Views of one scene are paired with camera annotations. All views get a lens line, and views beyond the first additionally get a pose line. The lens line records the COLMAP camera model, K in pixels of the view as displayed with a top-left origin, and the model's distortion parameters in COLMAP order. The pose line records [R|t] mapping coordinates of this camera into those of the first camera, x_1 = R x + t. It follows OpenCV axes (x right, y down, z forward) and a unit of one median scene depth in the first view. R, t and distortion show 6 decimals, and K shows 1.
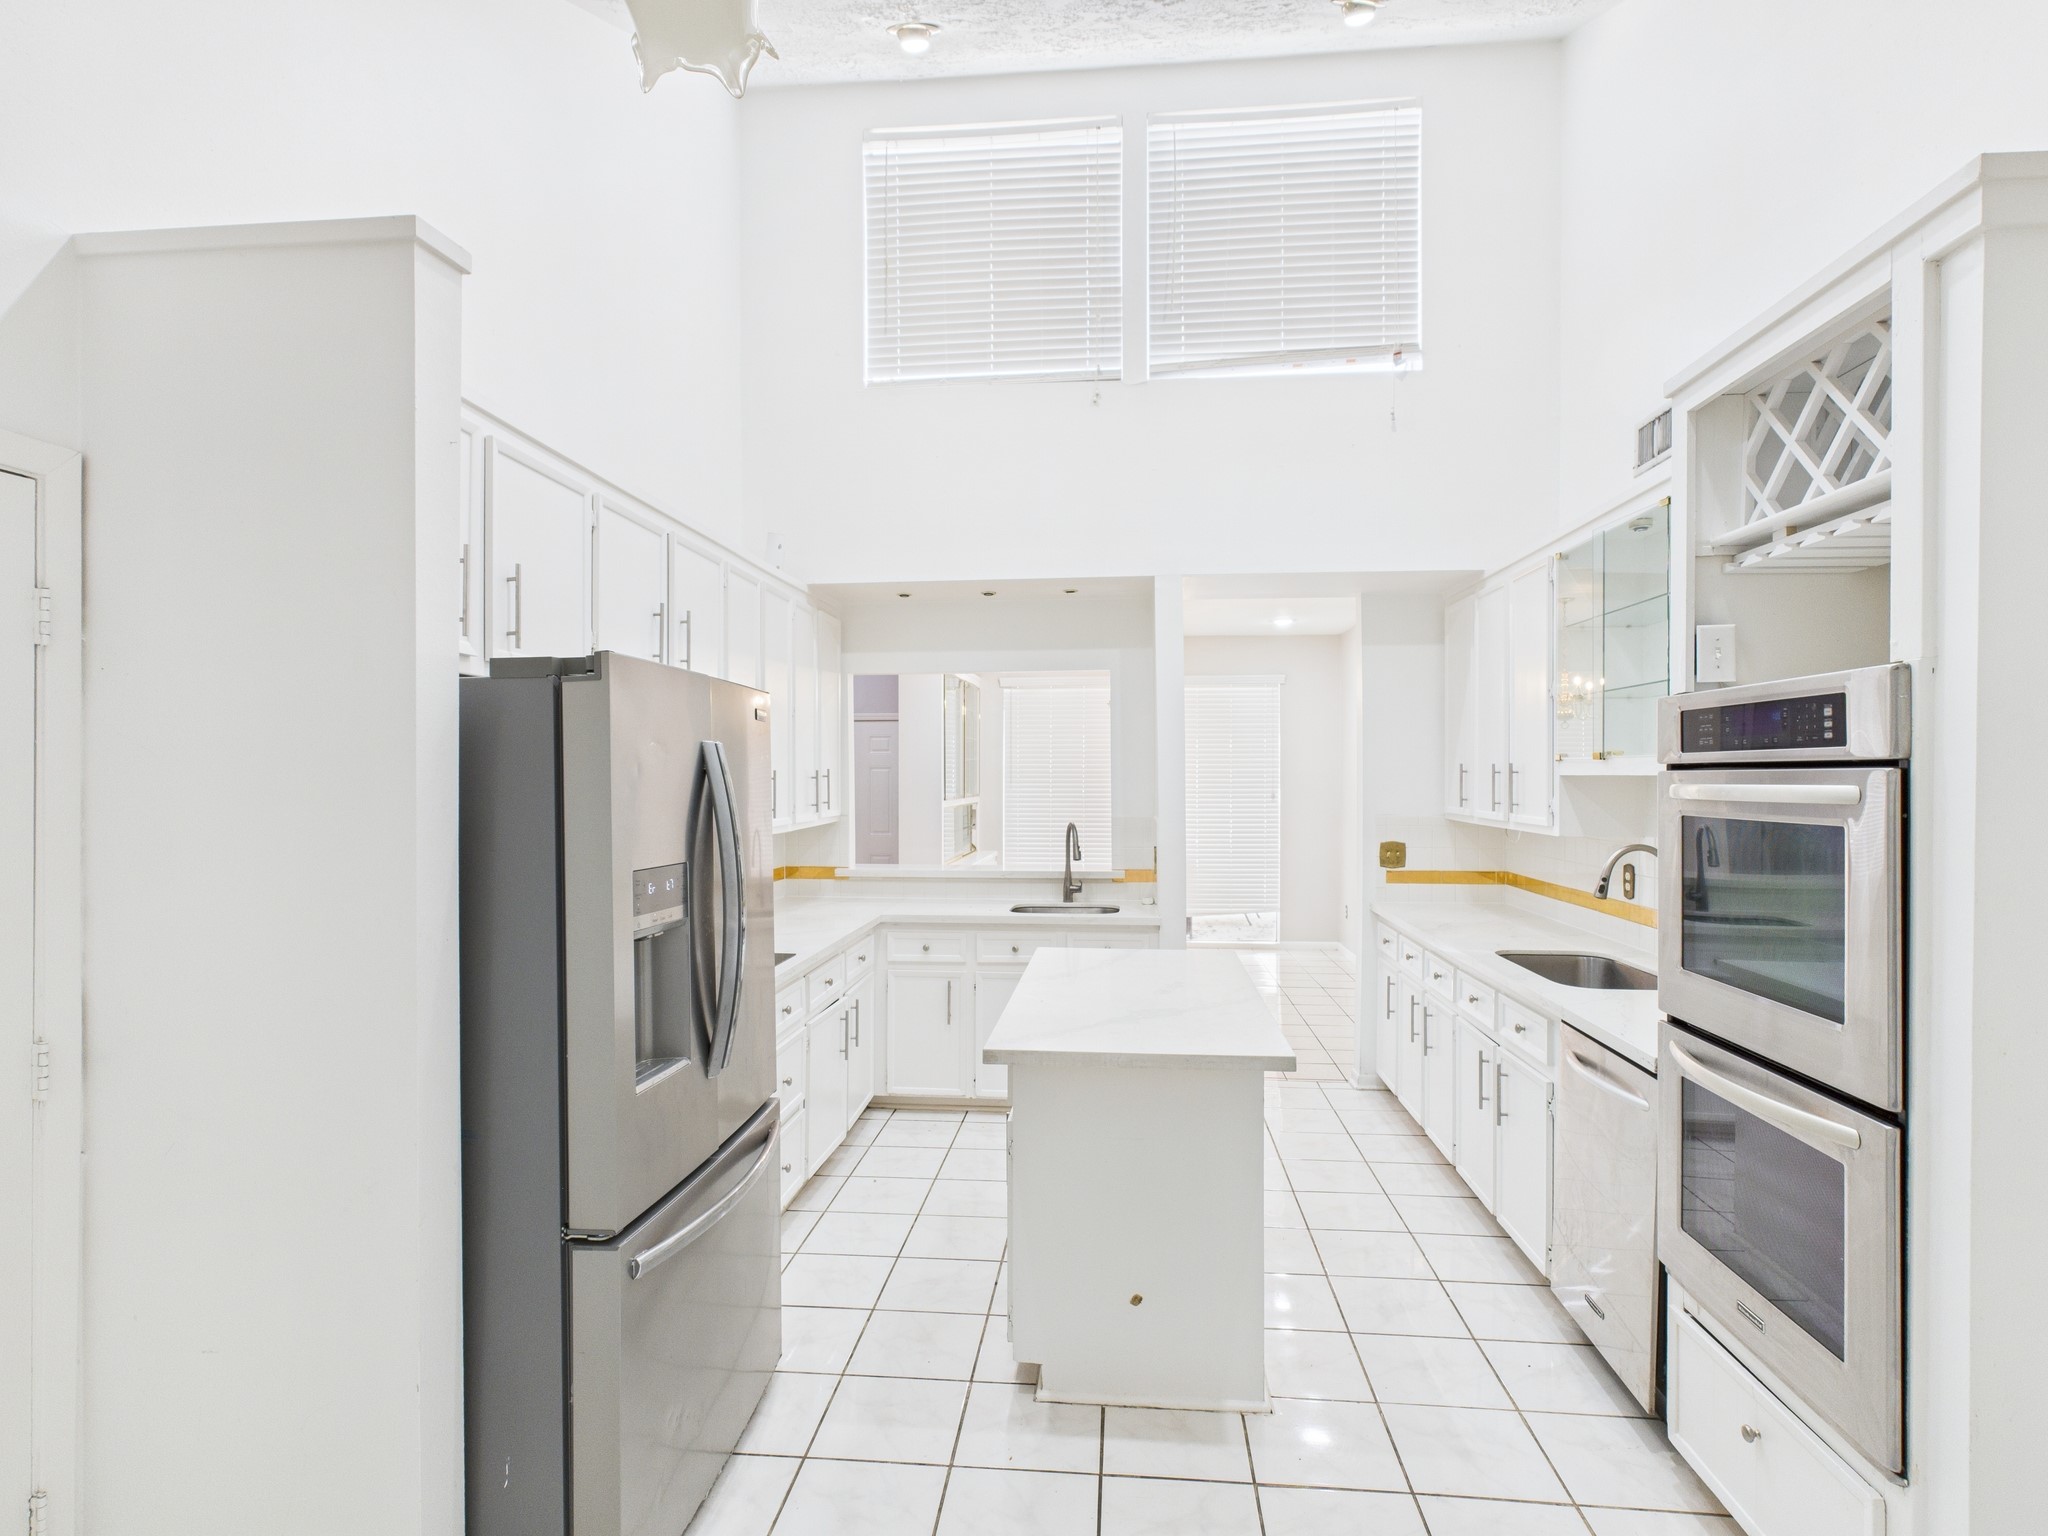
lens RADIAL K [[1076.2, 0, 1026.6], [0, 1076.2, 776.5], [0, 0, 1]] dist [0.000825, -0.000259]
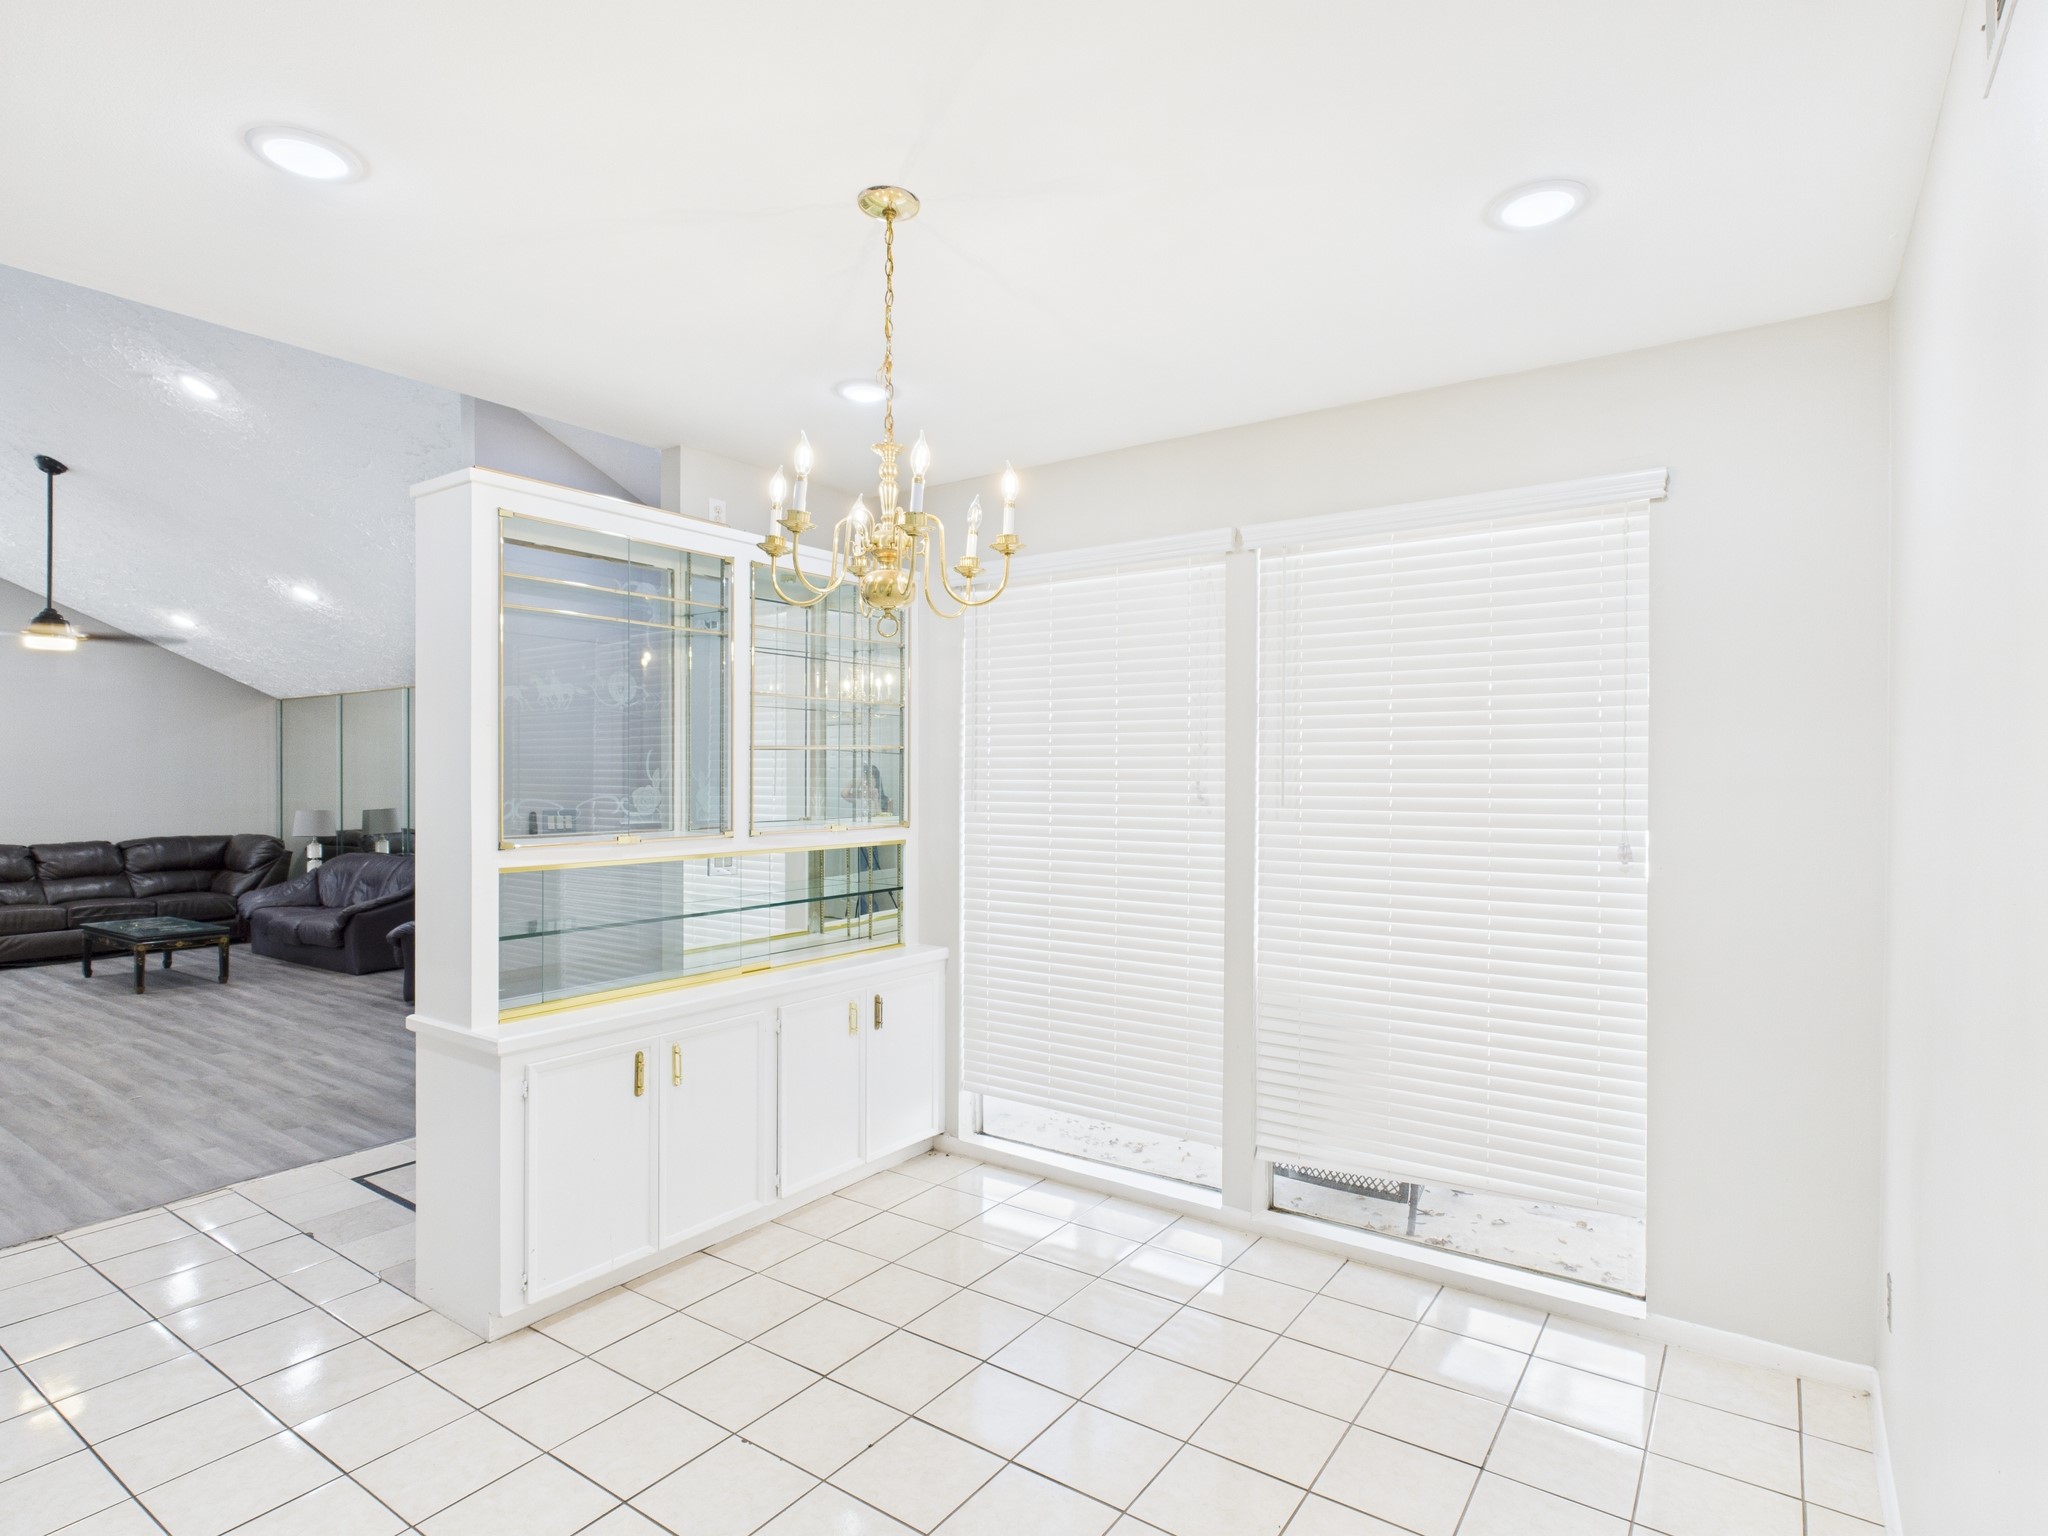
lens RADIAL K [[1076.2, 0, 1026.6], [0, 1076.2, 776.5], [0, 0, 1]] dist [0.000825, -0.000259]
pose [[0.868412, 0.003790, -0.495829, 0.469912], [-0.006015, 0.999978, -0.002891, -0.005365], [0.495807, 0.005493, 0.868415, 1.273486]]
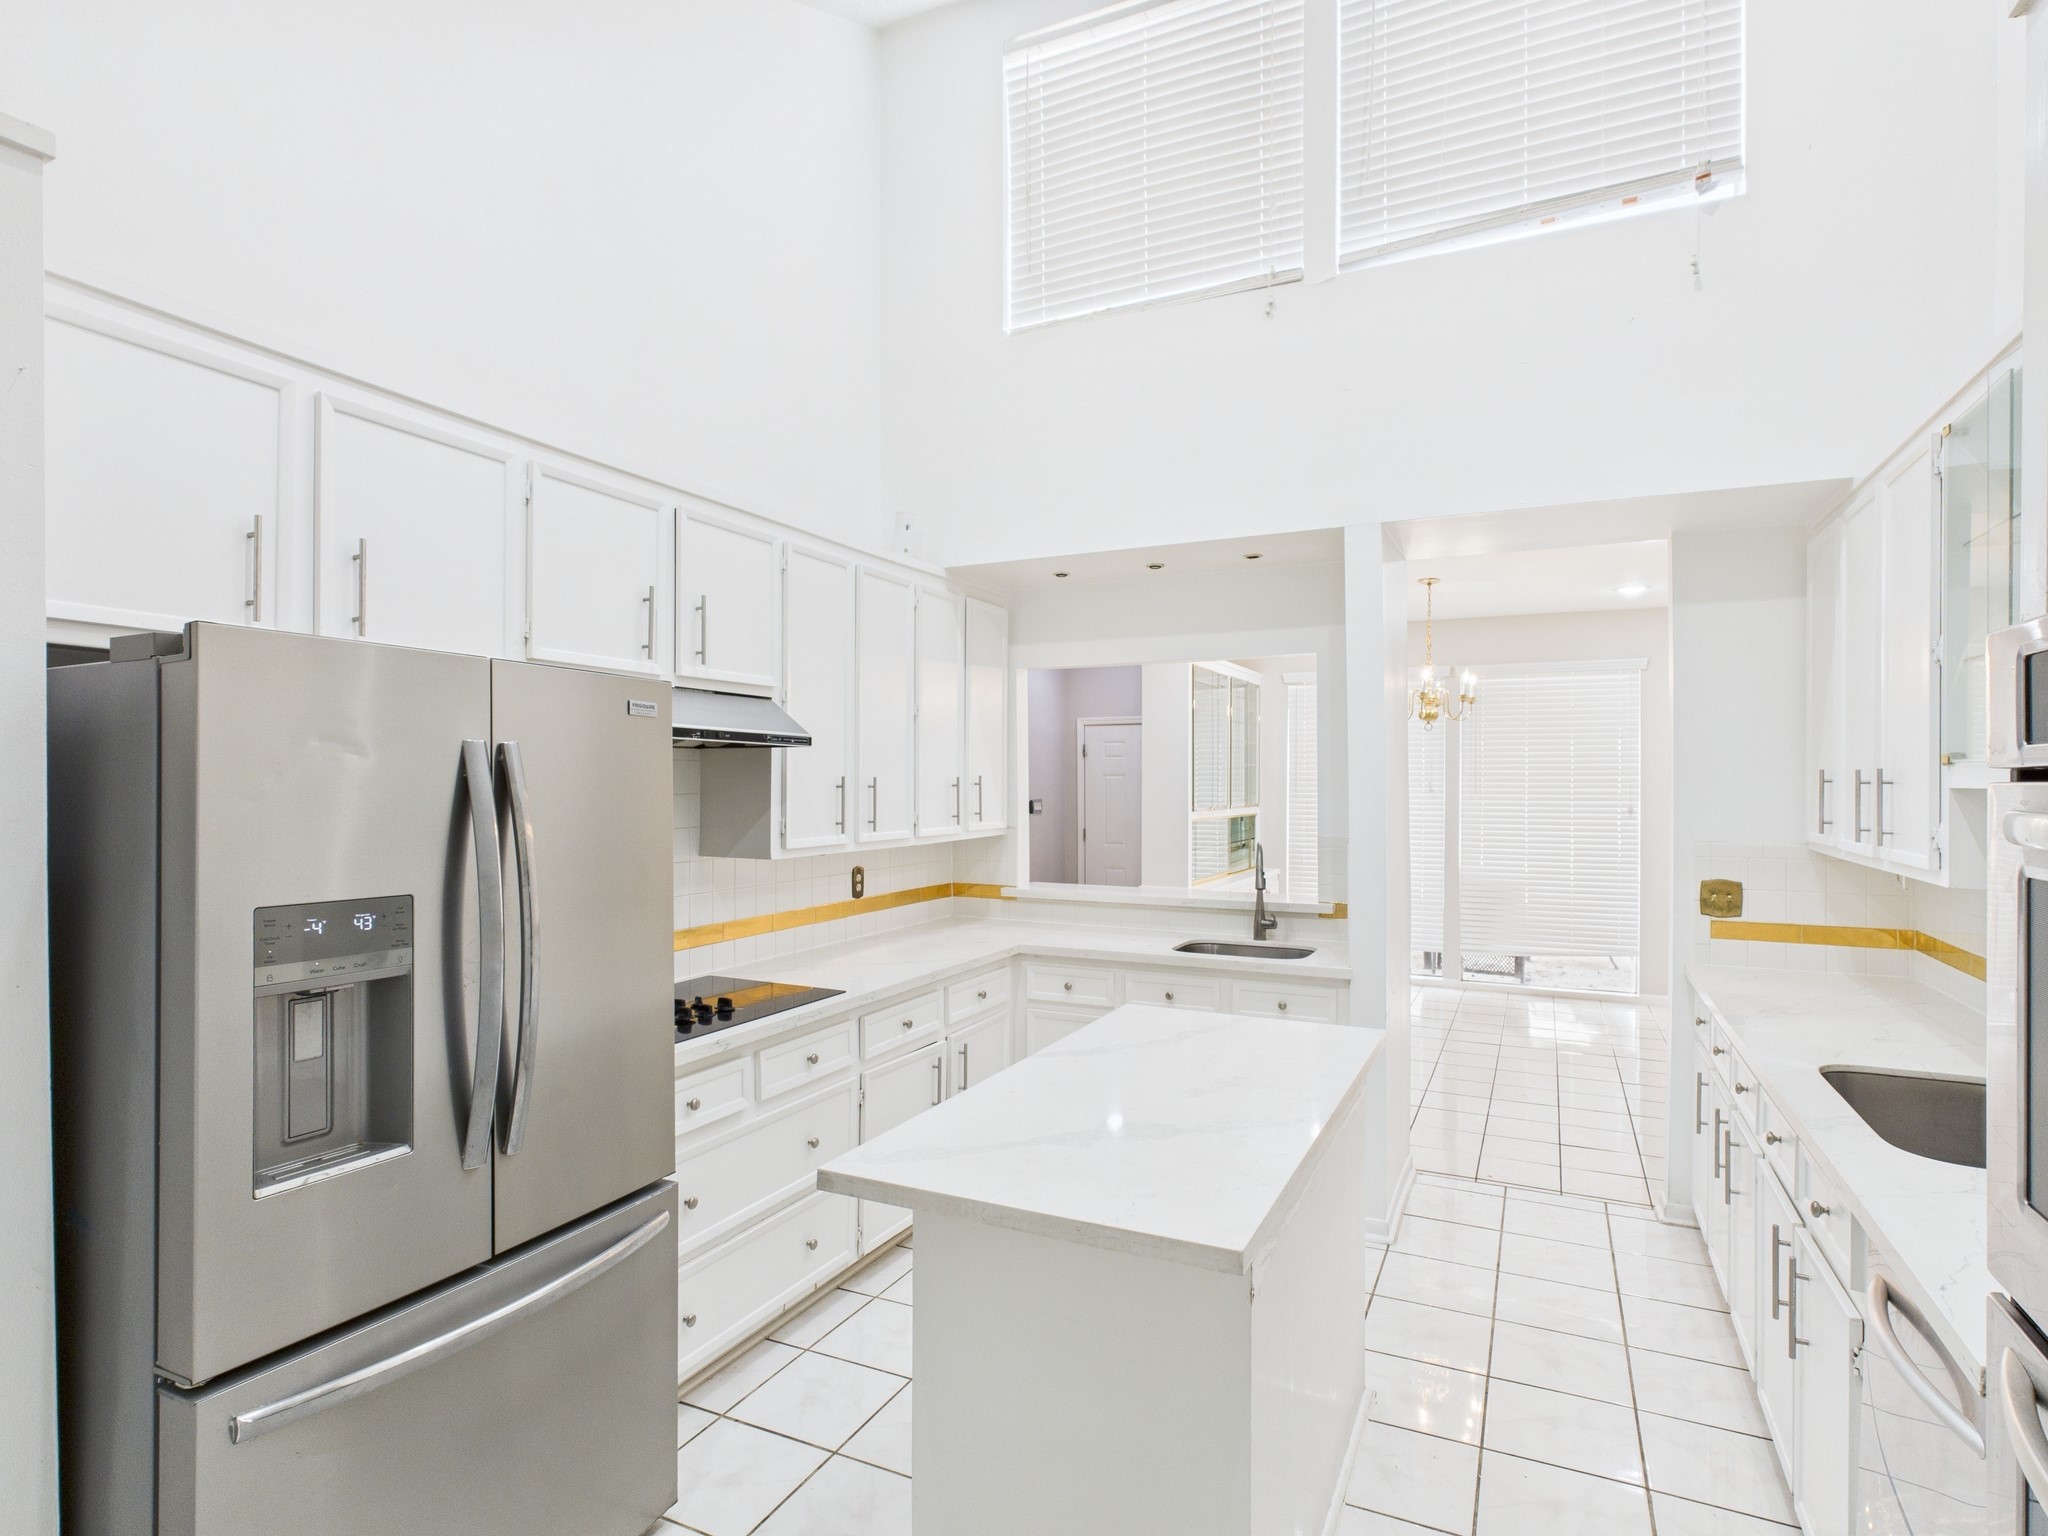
lens RADIAL K [[1076.3, 0, 1025.9], [0, 1076.3, 781.6], [0, 0, 1]] dist [-0.000244, -0.001031]
pose [[0.937604, 0.003922, -0.347682, 0.173739], [-0.004338, 0.999991, -0.000418, -0.001986], [0.347677, 0.001901, 0.937612, 0.196145]]
